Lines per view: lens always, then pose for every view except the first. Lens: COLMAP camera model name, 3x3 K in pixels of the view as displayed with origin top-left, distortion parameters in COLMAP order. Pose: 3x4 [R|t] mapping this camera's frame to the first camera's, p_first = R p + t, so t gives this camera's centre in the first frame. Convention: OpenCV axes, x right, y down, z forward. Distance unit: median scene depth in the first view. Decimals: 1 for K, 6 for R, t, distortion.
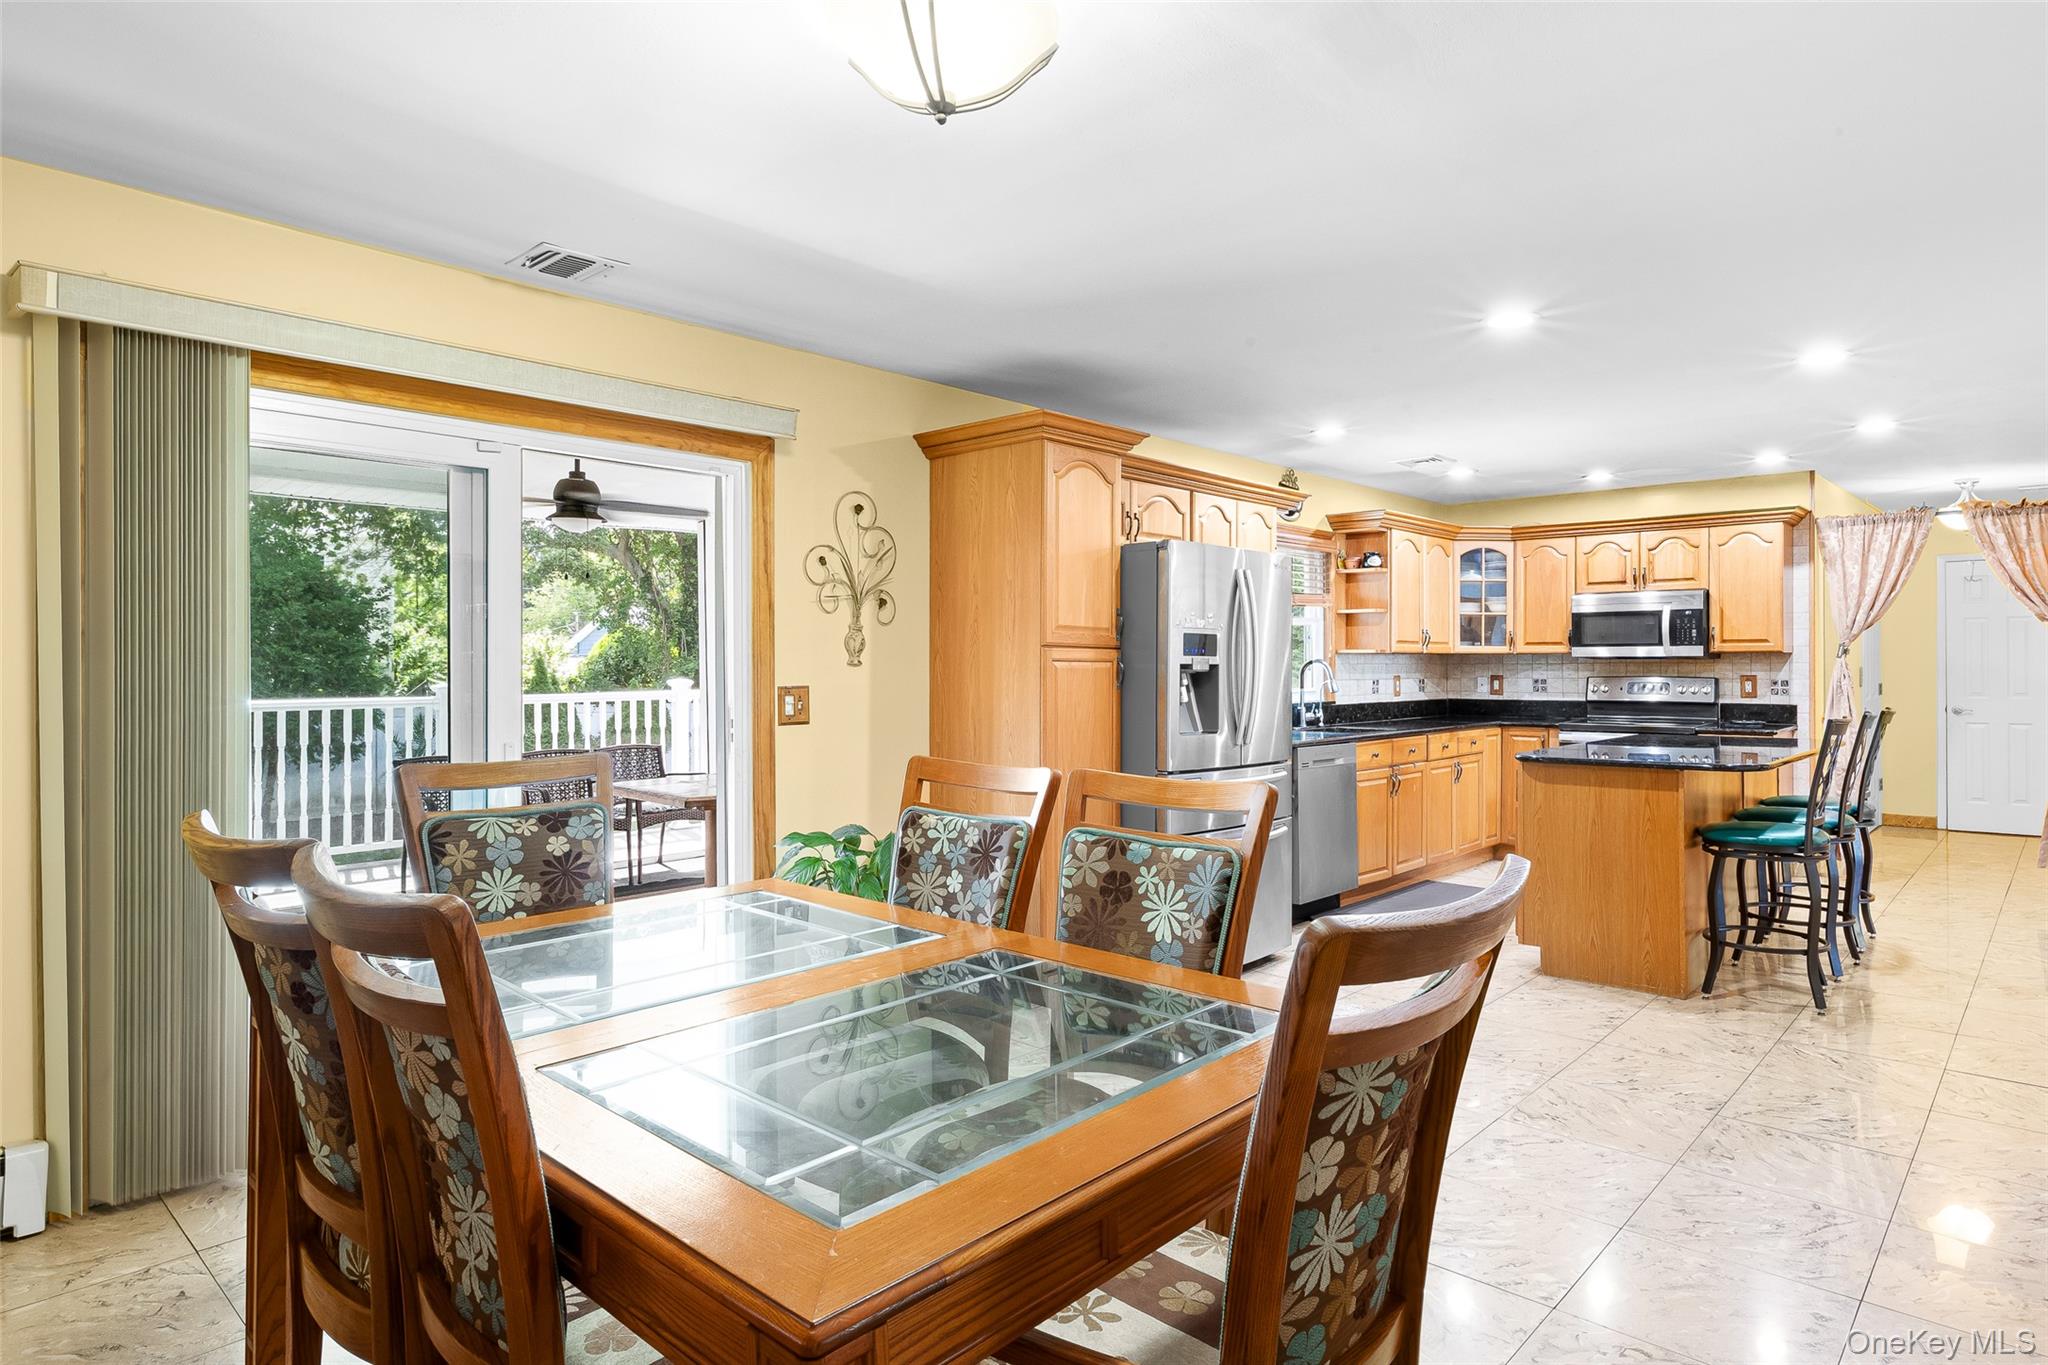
lens RADIAL K [[1129.5, 0, 1042.8], [0, 1129.5, 655.4], [0, 0, 1]] dist [-0.010809, -0.003545]
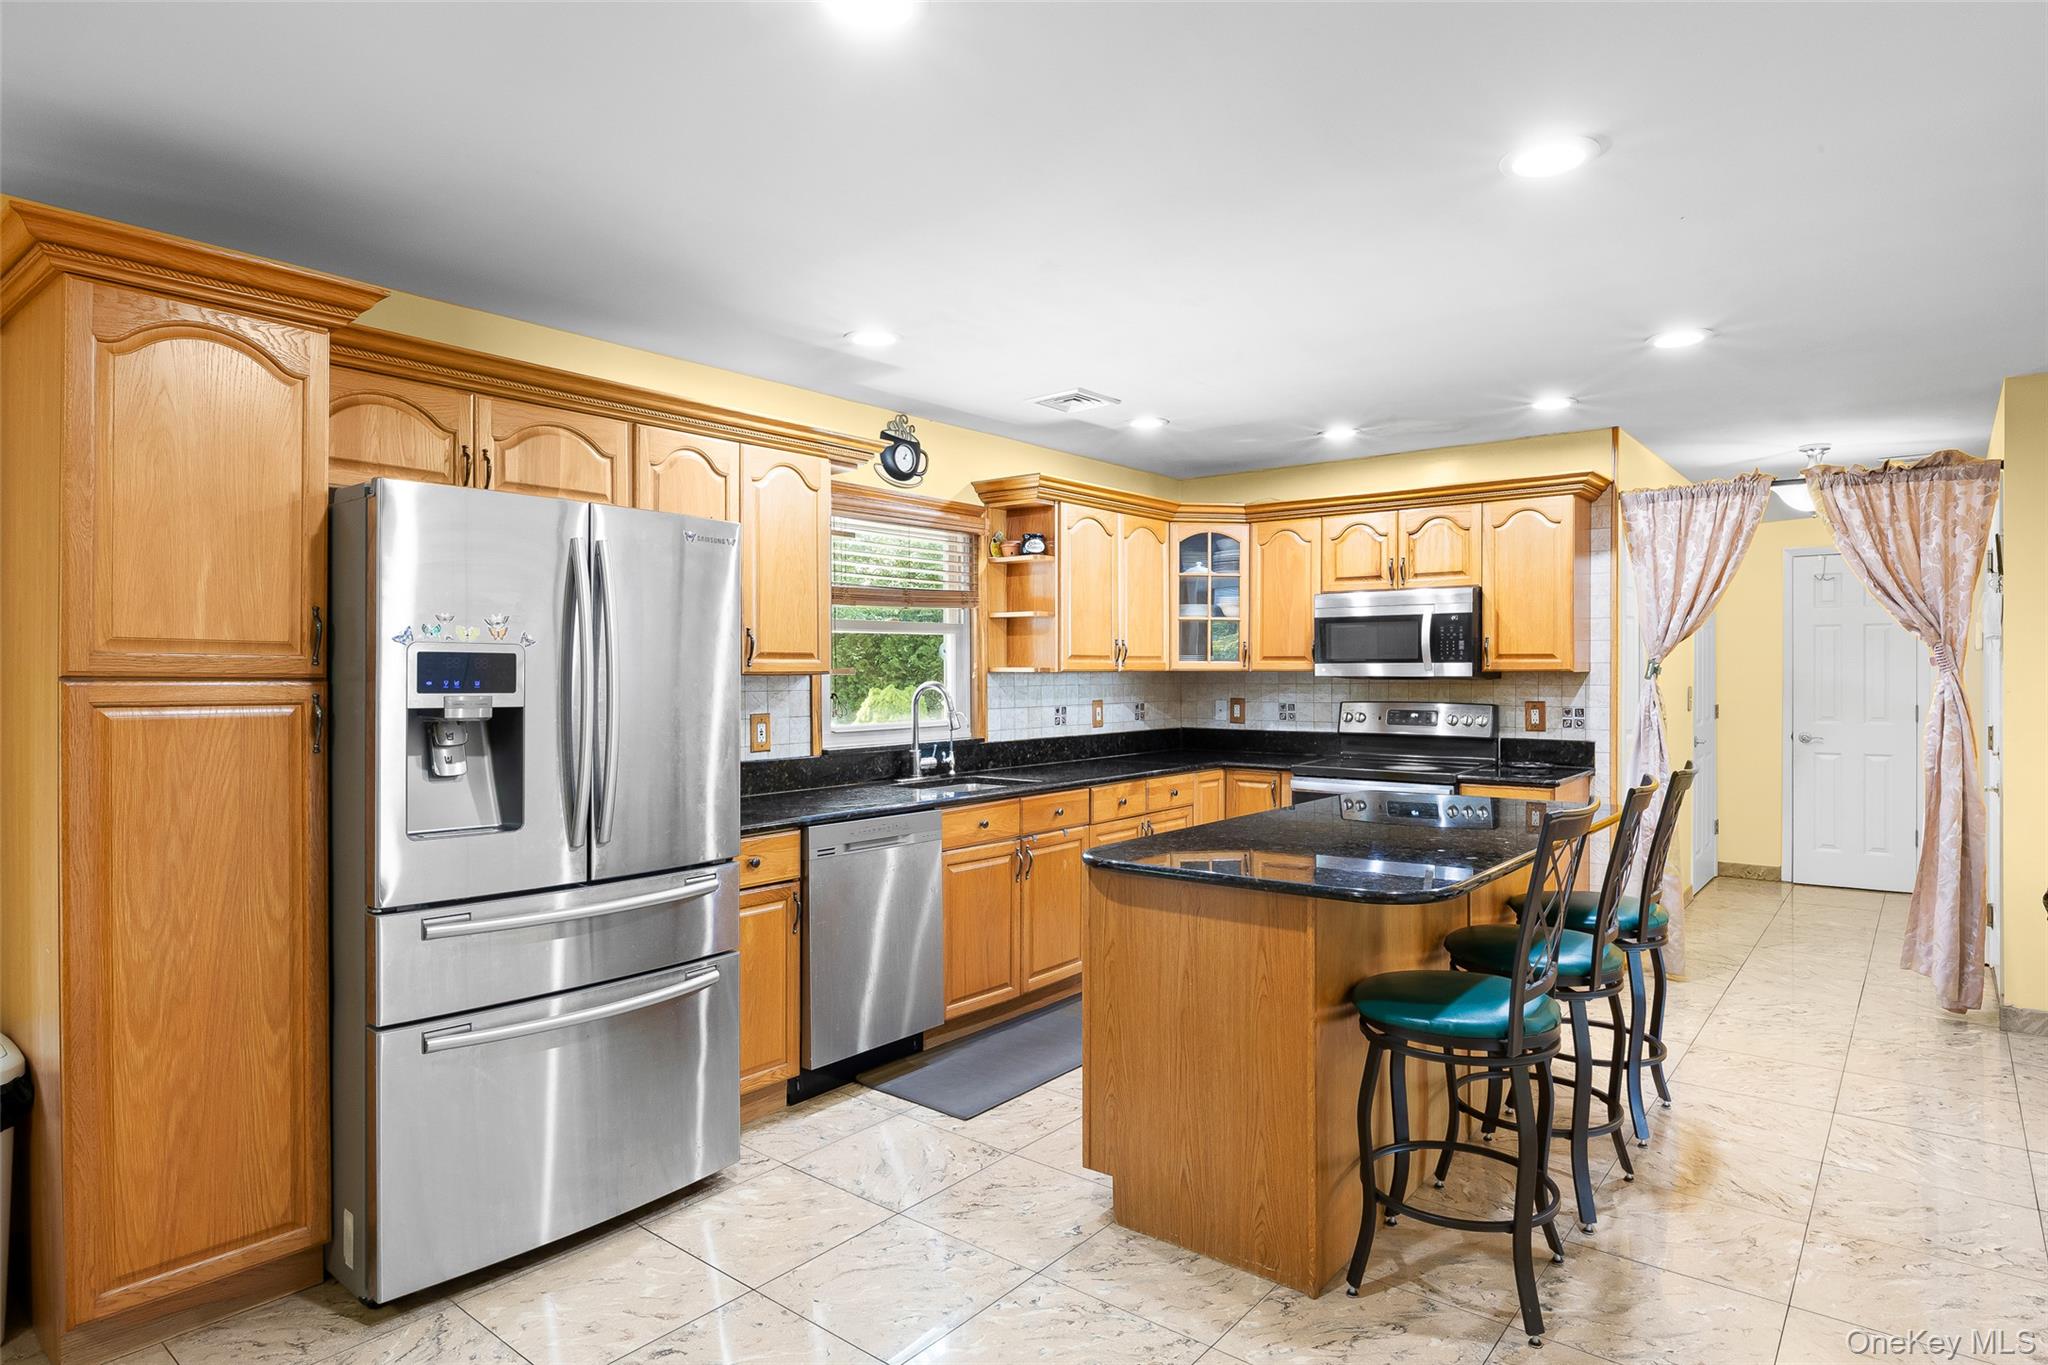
lens RADIAL K [[1129.5, 0, 1028.4], [0, 1129.5, 672.2], [0, 0, 1]] dist [-0.010809, -0.003545]
pose [[0.997468, -0.000913, 0.071113, 0.242131], [0.000202, 0.999950, 0.010000, -0.009670], [-0.071119, -0.009960, 0.997418, 0.279872]]
